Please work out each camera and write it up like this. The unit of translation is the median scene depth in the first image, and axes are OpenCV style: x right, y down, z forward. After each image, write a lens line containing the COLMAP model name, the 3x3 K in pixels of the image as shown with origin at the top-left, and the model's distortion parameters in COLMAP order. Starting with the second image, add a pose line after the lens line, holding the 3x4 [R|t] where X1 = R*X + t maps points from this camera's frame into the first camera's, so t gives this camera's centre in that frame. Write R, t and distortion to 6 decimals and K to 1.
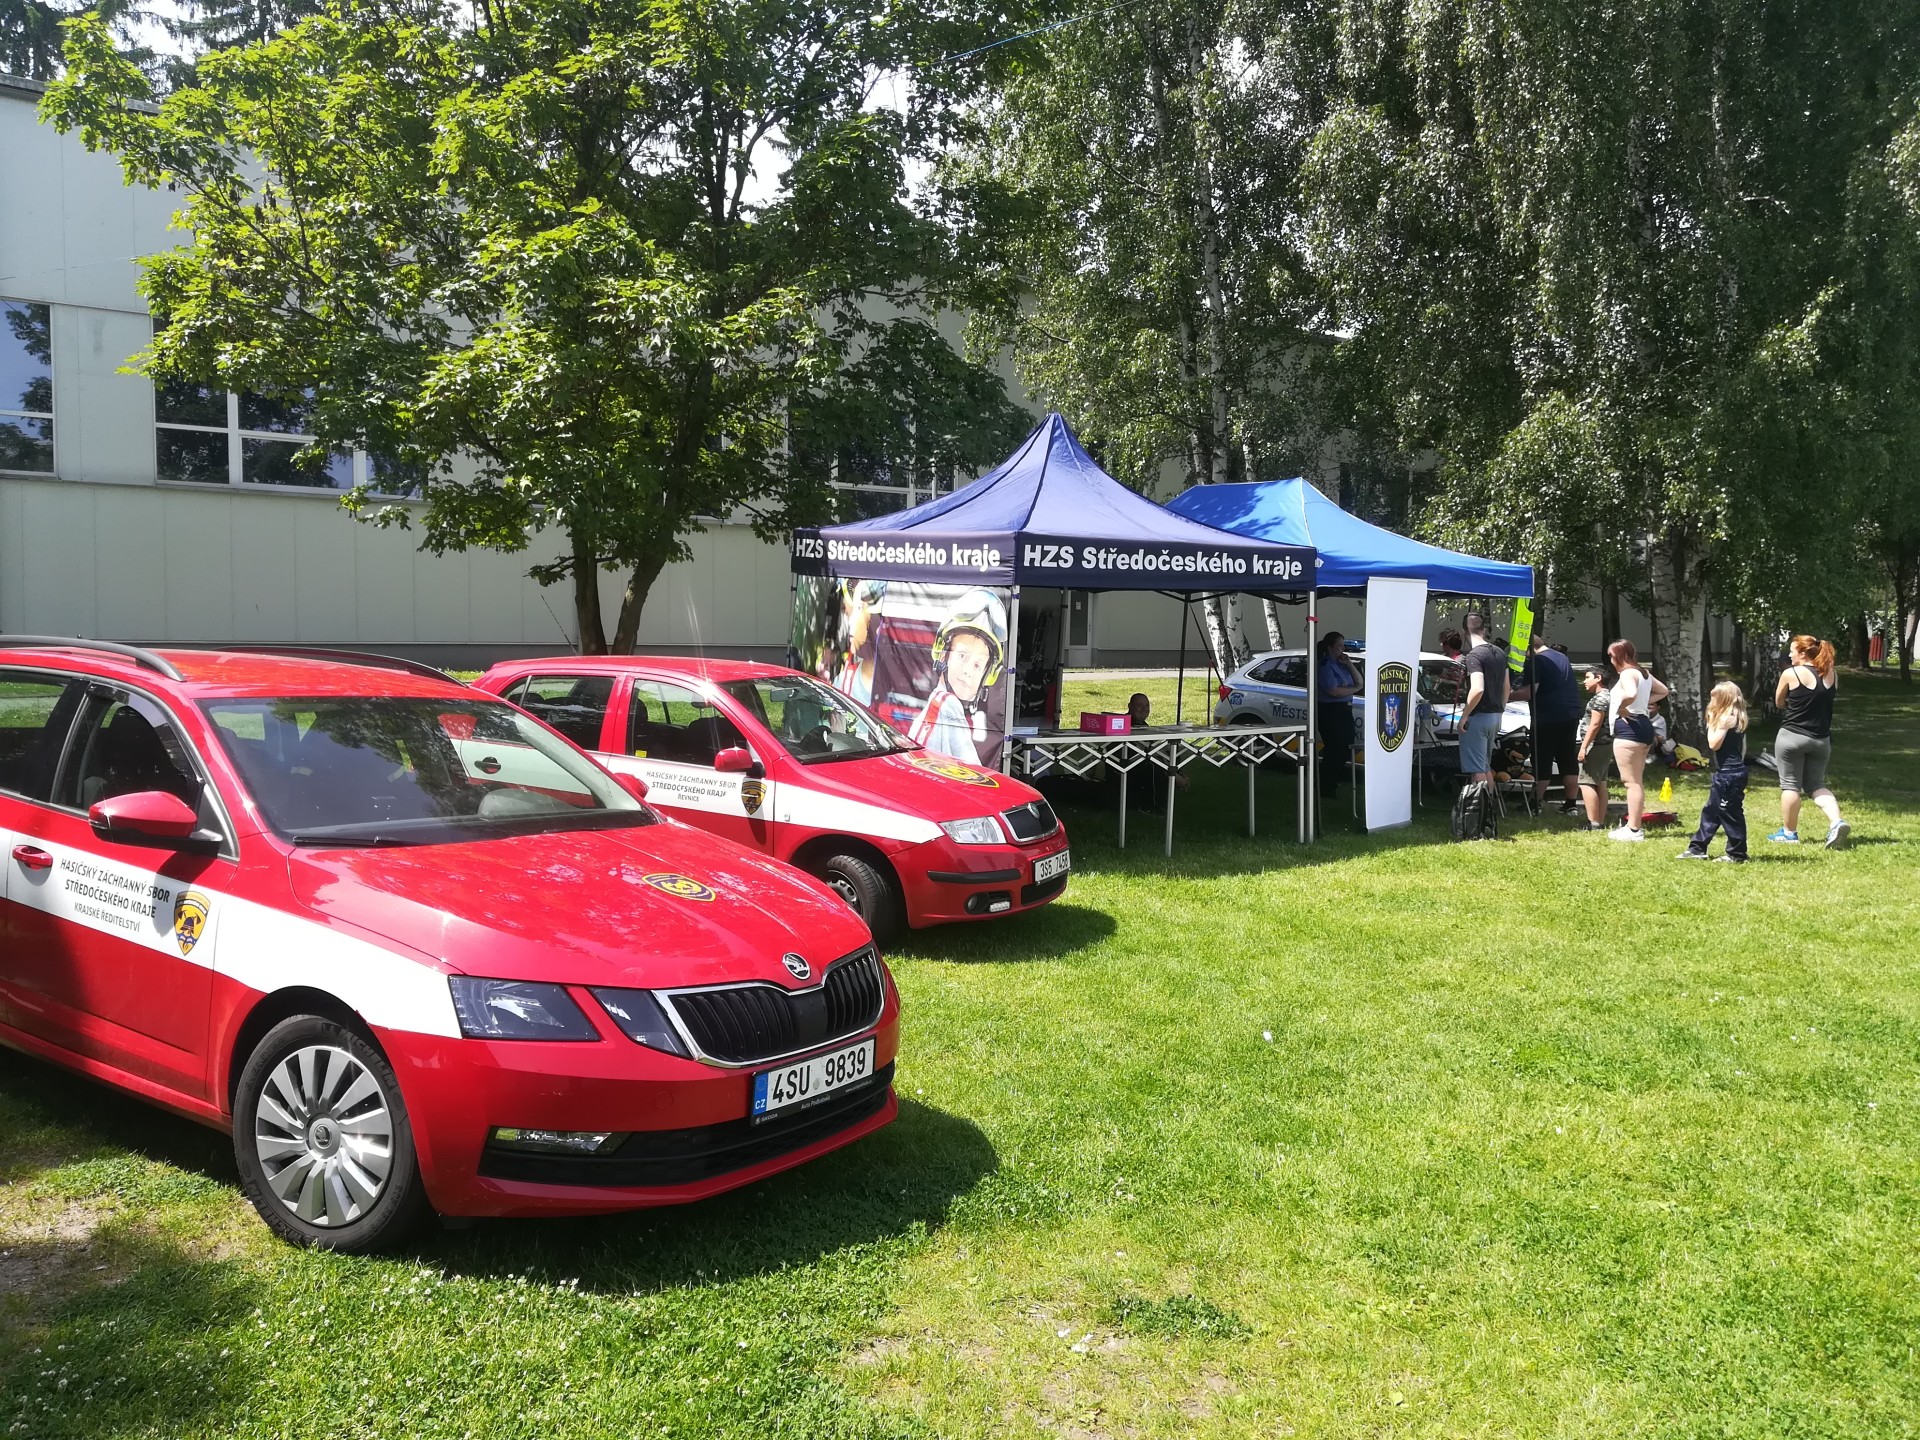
lens RADIAL K [[1468.6, 0, 961.8], [0, 1468.6, 728.6], [0, 0, 1]] dist [0.007032, -0.023827]
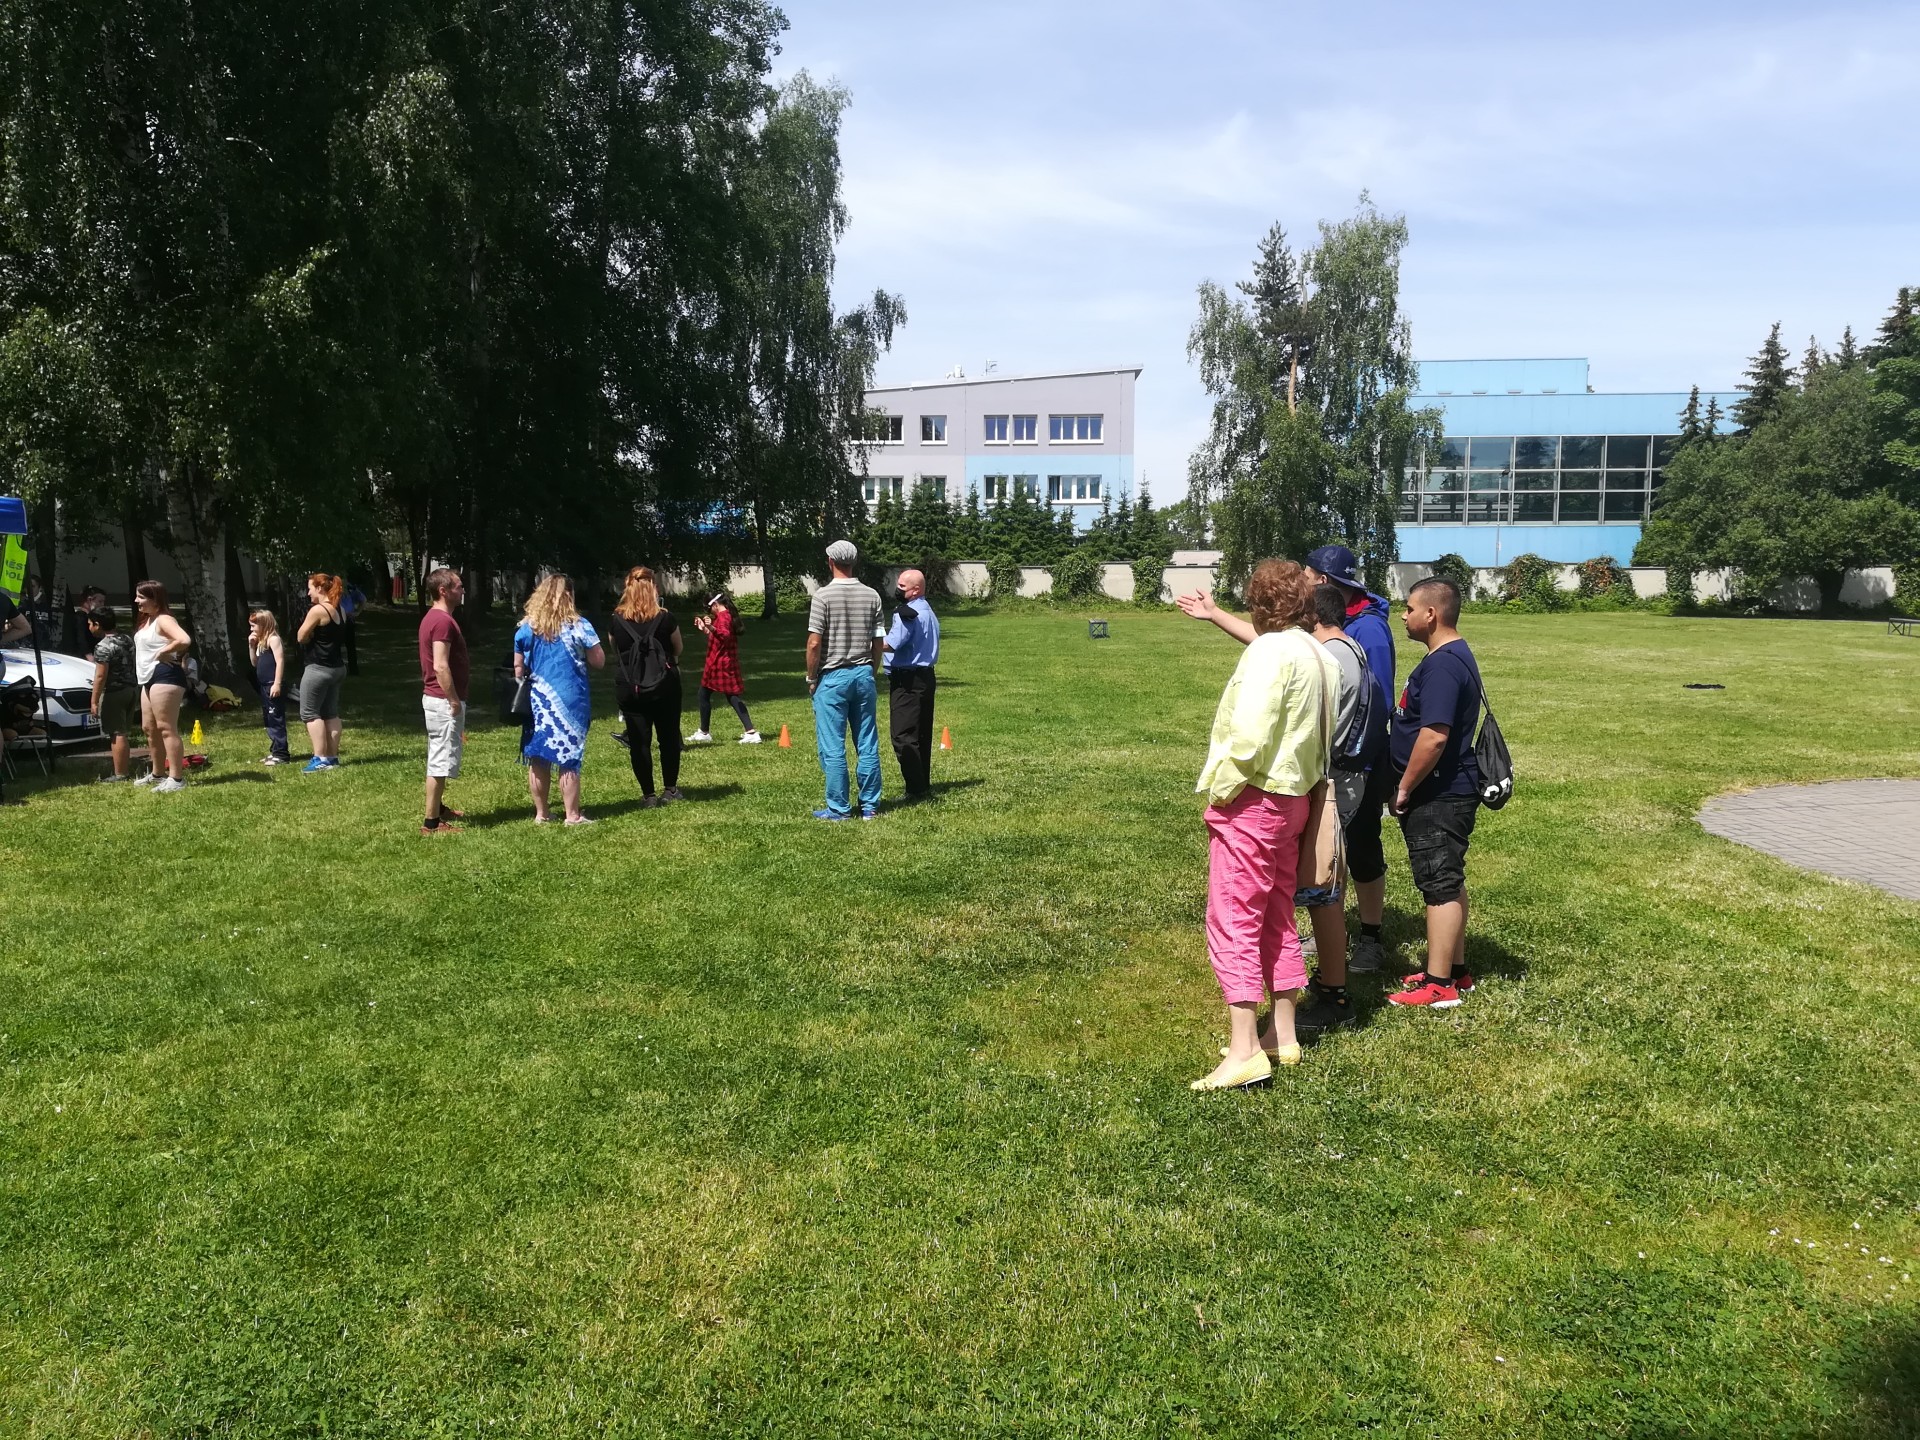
lens RADIAL K [[1468.6, 0, 953.0], [0, 1468.6, 723.8], [0, 0, 1]] dist [0.007032, -0.023827]
pose [[0.608869, -0.083044, 0.788912, 0.013806], [0.053823, 0.996538, 0.063360, 0.000925], [-0.791443, 0.003883, 0.611231, -0.005319]]
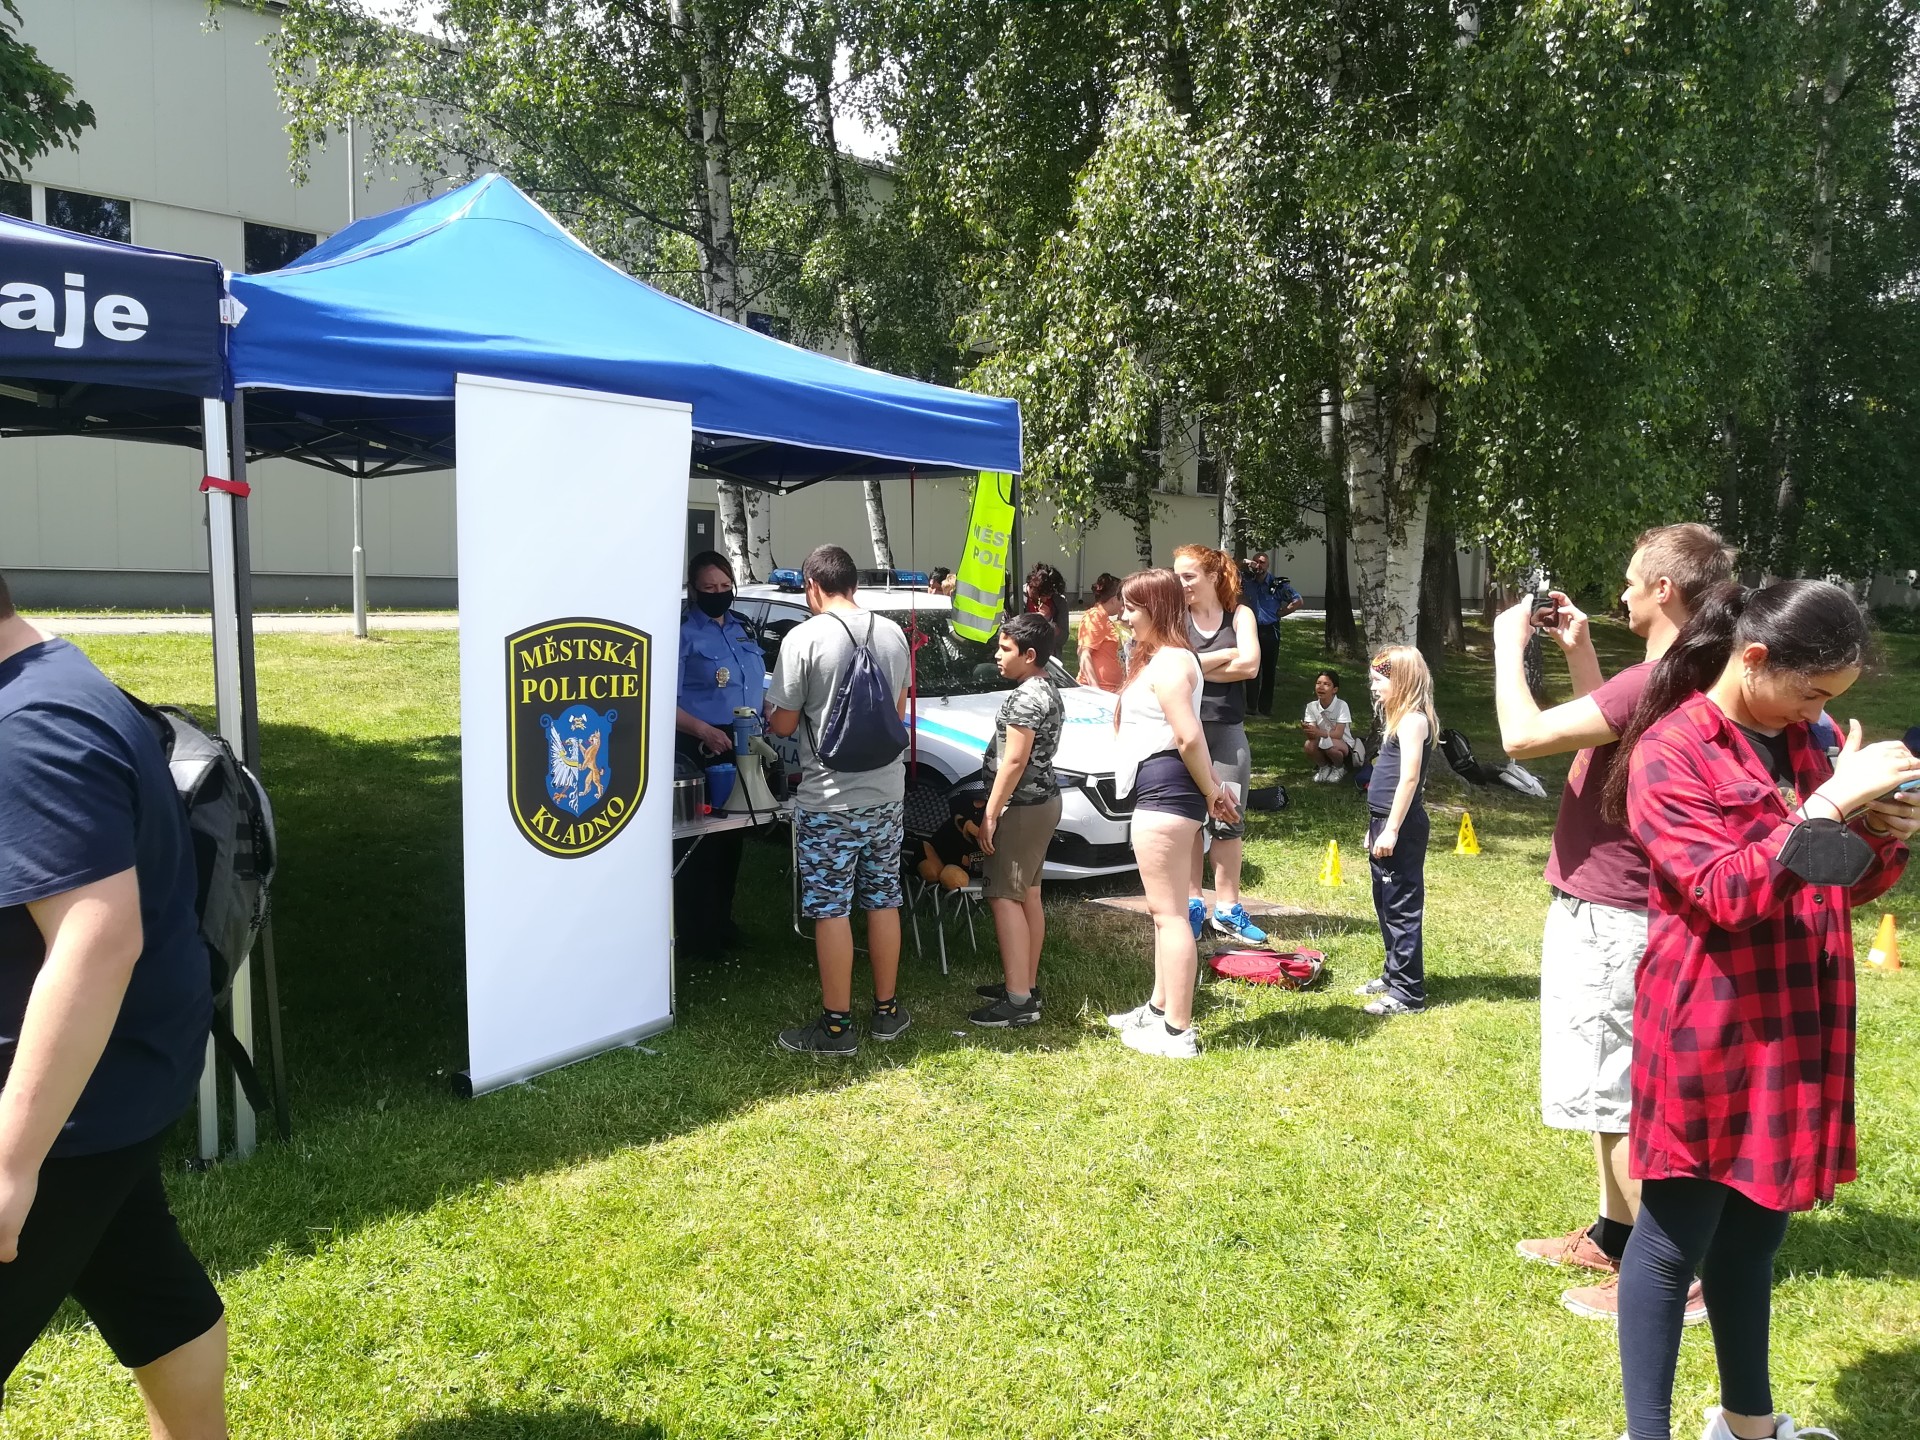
lens RADIAL K [[1468.6, 0, 949.7], [0, 1468.6, 725.5], [0, 0, 1]] dist [0.007032, -0.023827]
pose [[0.990922, 0.000530, 0.134438, 0.370062], [-0.005895, 0.999202, 0.039512, -0.036866], [-0.134309, -0.039946, 0.990134, 0.681666]]
